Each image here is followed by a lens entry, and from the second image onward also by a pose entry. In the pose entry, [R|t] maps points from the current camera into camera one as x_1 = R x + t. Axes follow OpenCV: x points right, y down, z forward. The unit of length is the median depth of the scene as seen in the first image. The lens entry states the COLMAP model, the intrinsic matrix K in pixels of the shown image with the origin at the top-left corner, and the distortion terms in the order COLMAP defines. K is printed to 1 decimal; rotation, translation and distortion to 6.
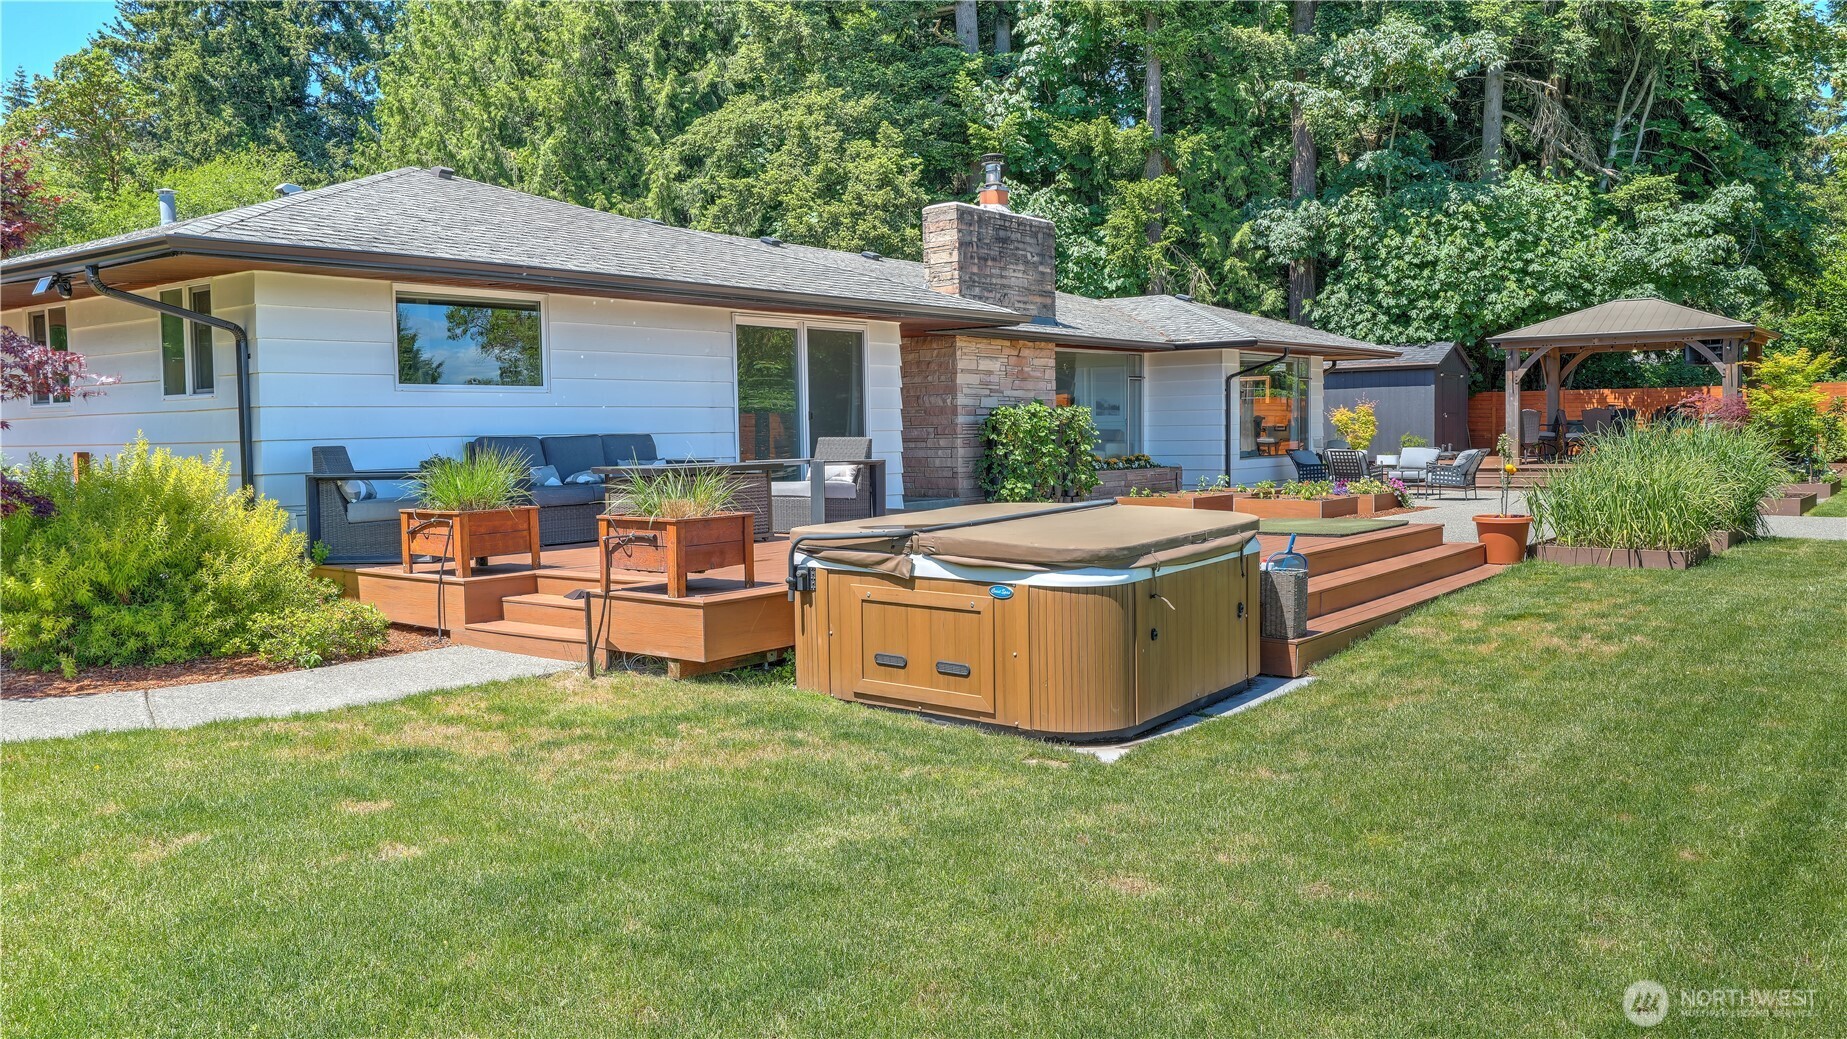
lens RADIAL K [[1405.8, 0, 919.7], [0, 1405.8, 520.5], [0, 0, 1]] dist [-0.039744, 0.042390]
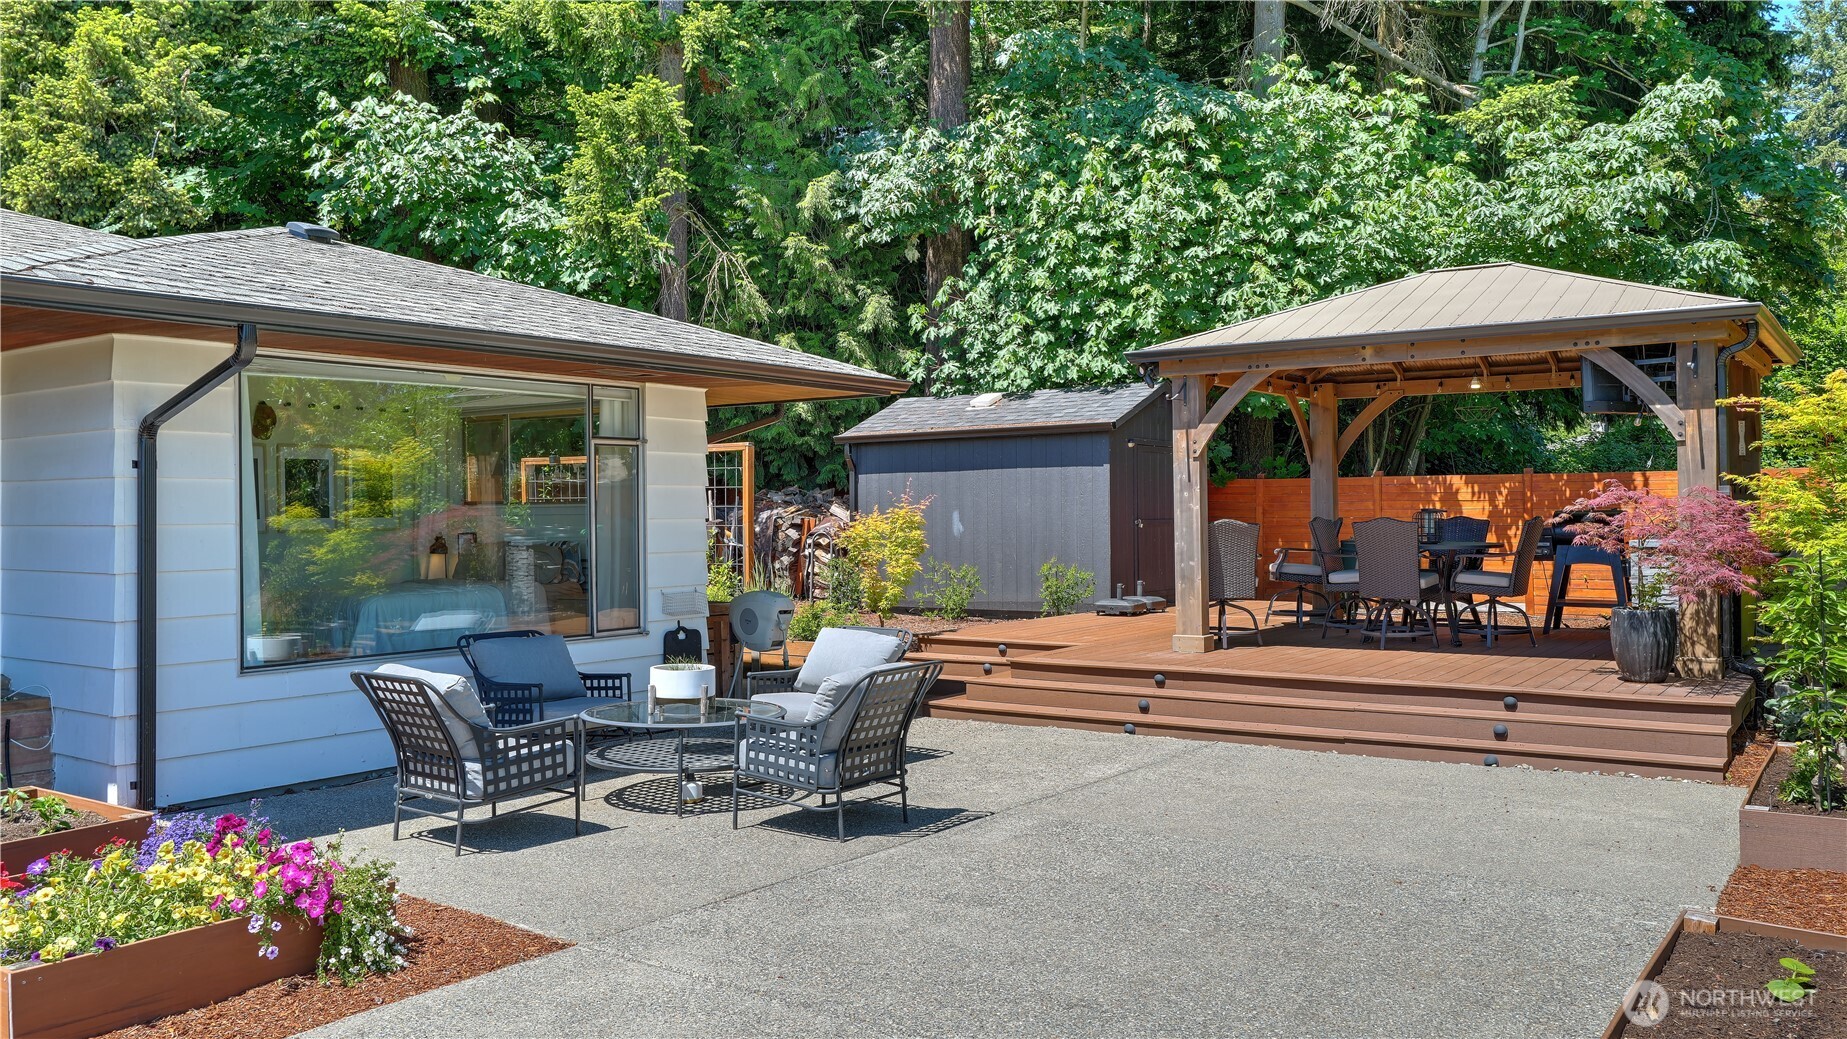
lens RADIAL K [[1405.8, 0, 943.2], [0, 1405.8, 520.2], [0, 0, 1]] dist [-0.039744, 0.042390]
pose [[0.998913, 0.006952, 0.046083, 0.276301], [-0.004189, 0.998203, -0.059773, -0.045153], [-0.046415, 0.059515, 0.997148, 0.486383]]
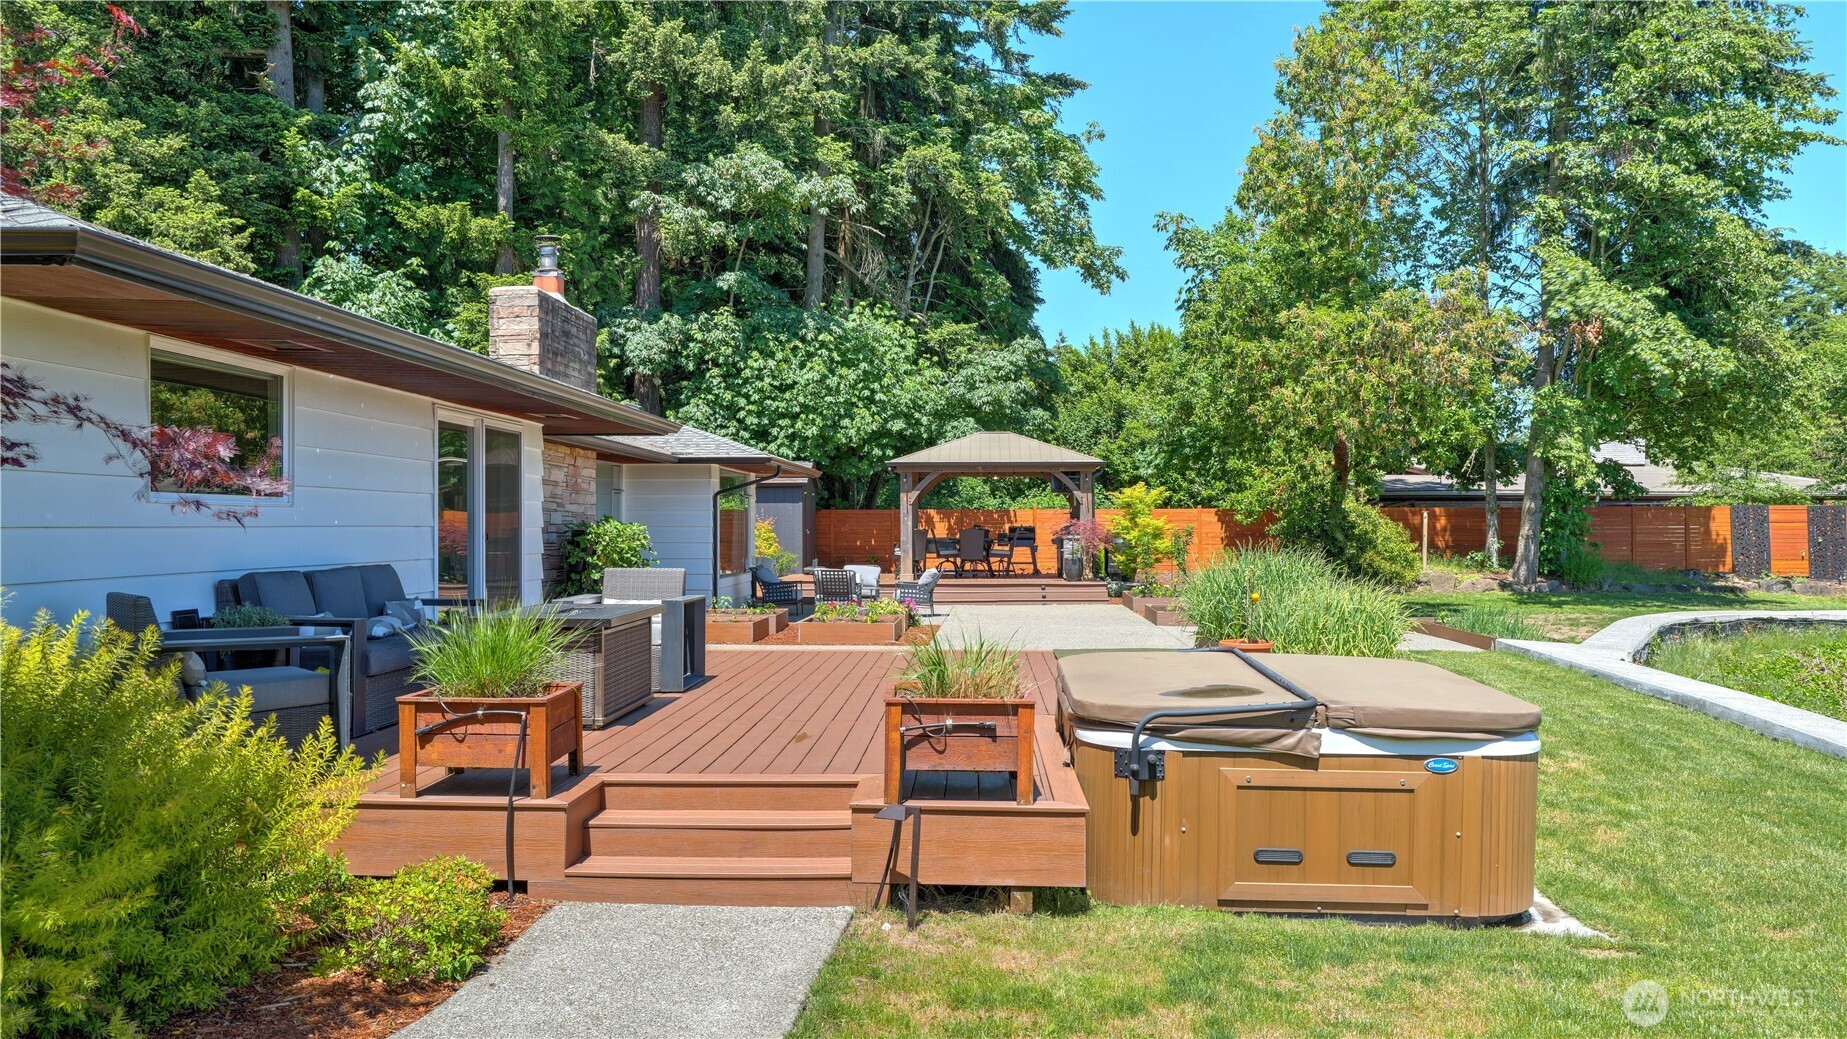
lens RADIAL K [[1405.8, 0, 920.5], [0, 1405.8, 529.1], [0, 0, 1]] dist [-0.039744, 0.042390]
pose [[0.818442, 0.015184, 0.574388, -0.154705], [0.024210, 0.997852, -0.060874, -0.011313], [-0.574079, 0.063728, 0.816316, 0.096863]]
